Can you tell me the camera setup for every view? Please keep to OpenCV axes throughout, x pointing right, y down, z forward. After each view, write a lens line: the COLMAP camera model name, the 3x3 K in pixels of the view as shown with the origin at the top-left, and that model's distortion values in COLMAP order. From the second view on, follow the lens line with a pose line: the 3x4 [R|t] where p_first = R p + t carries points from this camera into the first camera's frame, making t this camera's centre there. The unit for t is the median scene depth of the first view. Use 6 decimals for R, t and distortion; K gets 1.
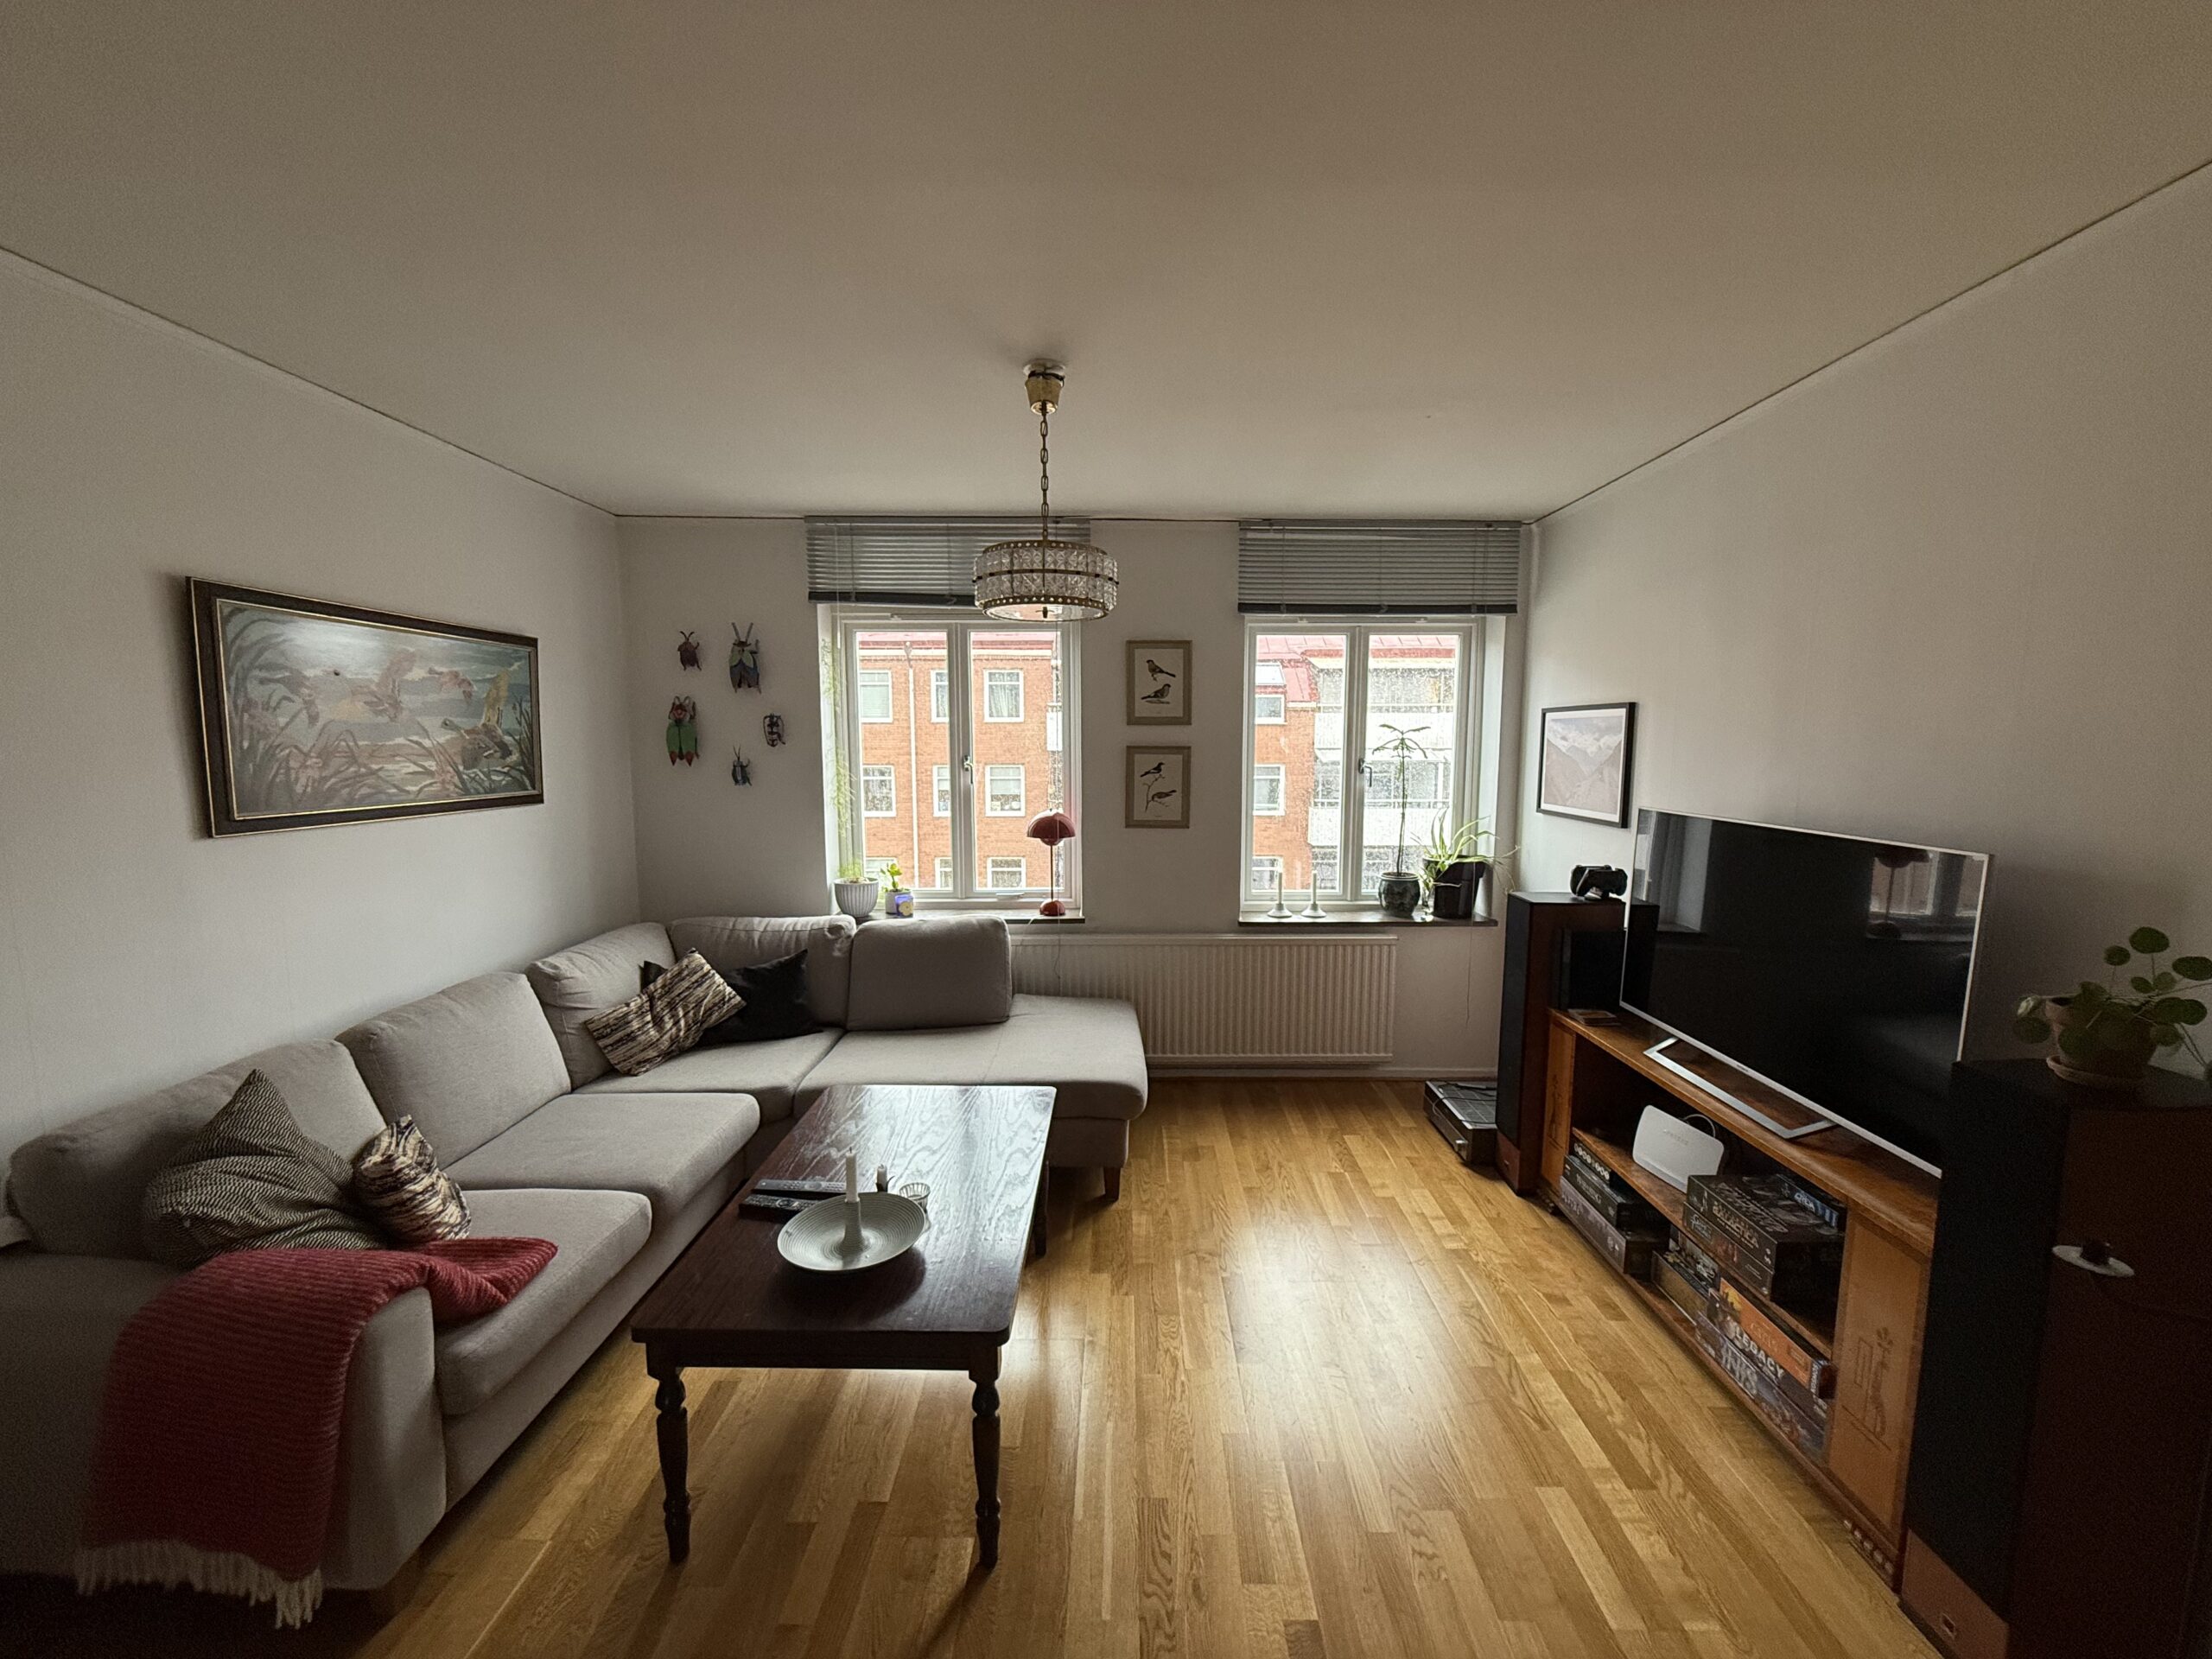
lens RADIAL K [[875.0, 0, 1112.1], [0, 875.0, 836.5], [0, 0, 1]] dist [-0.001613, 0.000399]
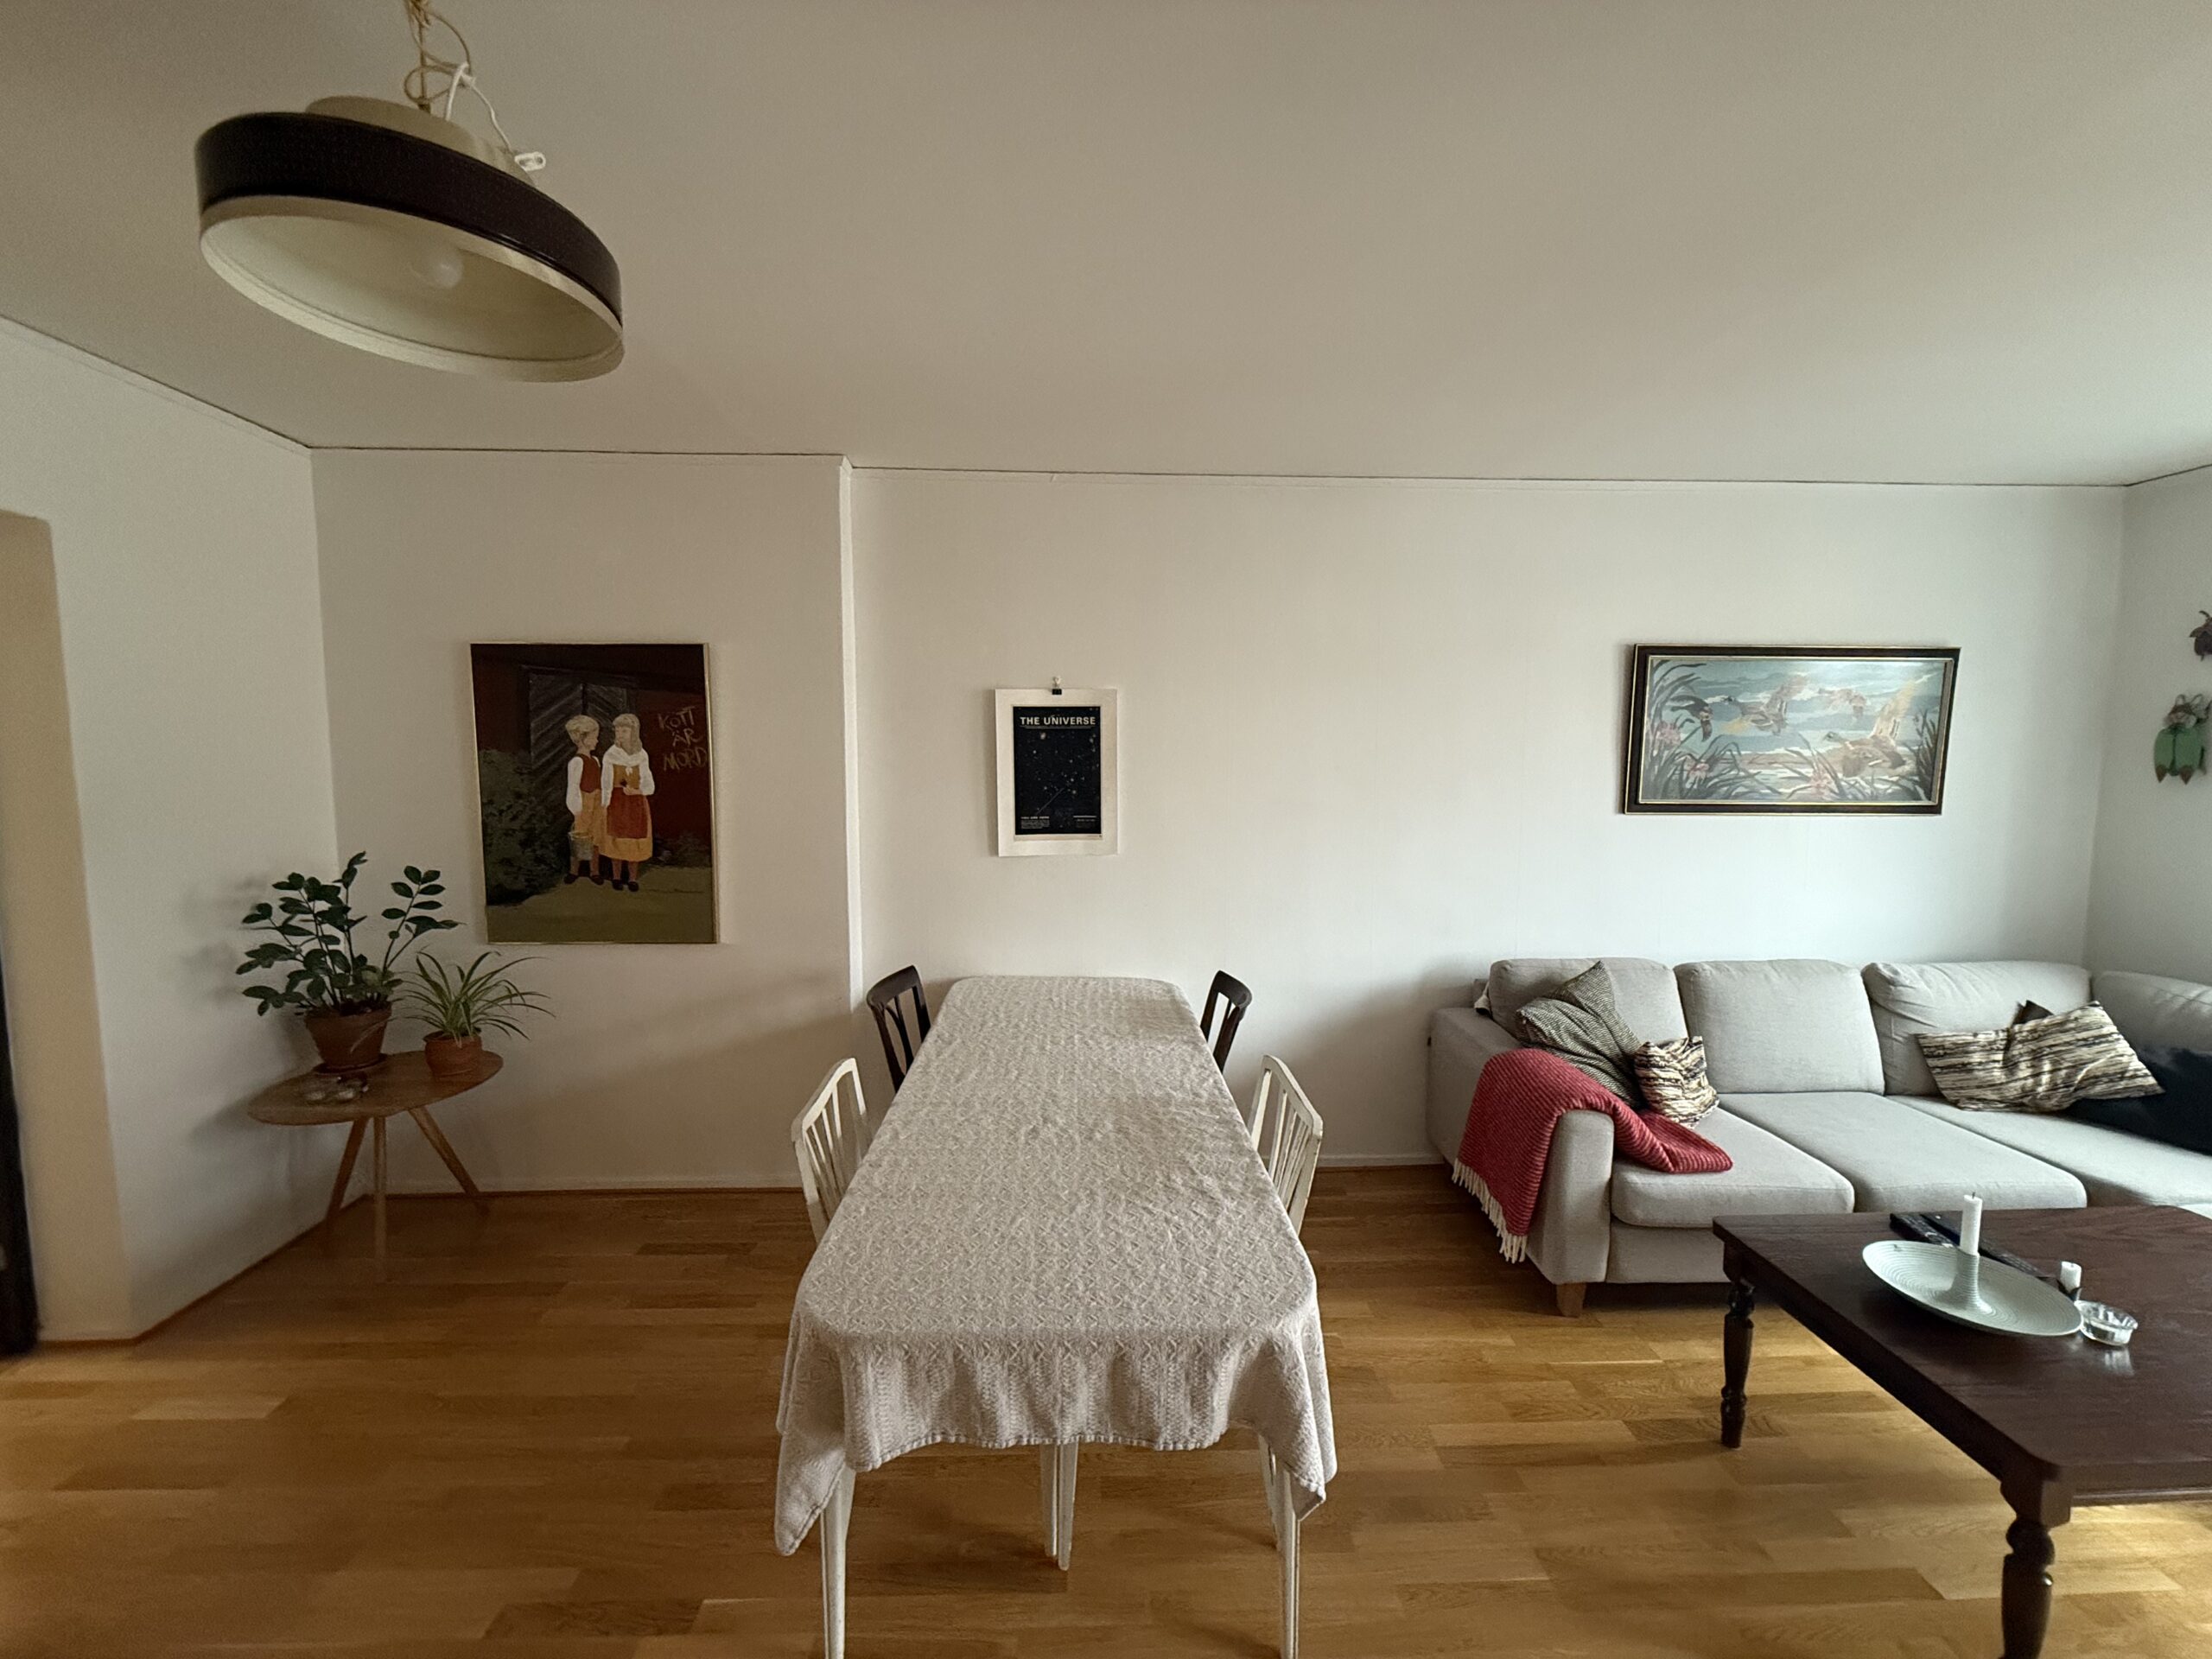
lens RADIAL K [[875.0, 0, 1101.7], [0, 875.0, 837.1], [0, 0, 1]] dist [-0.001613, 0.000399]
pose [[0.033365, 0.086691, -0.995676, 0.376154], [-0.112878, 0.990184, 0.082430, 0.015793], [0.993049, 0.109639, 0.042823, 0.023292]]
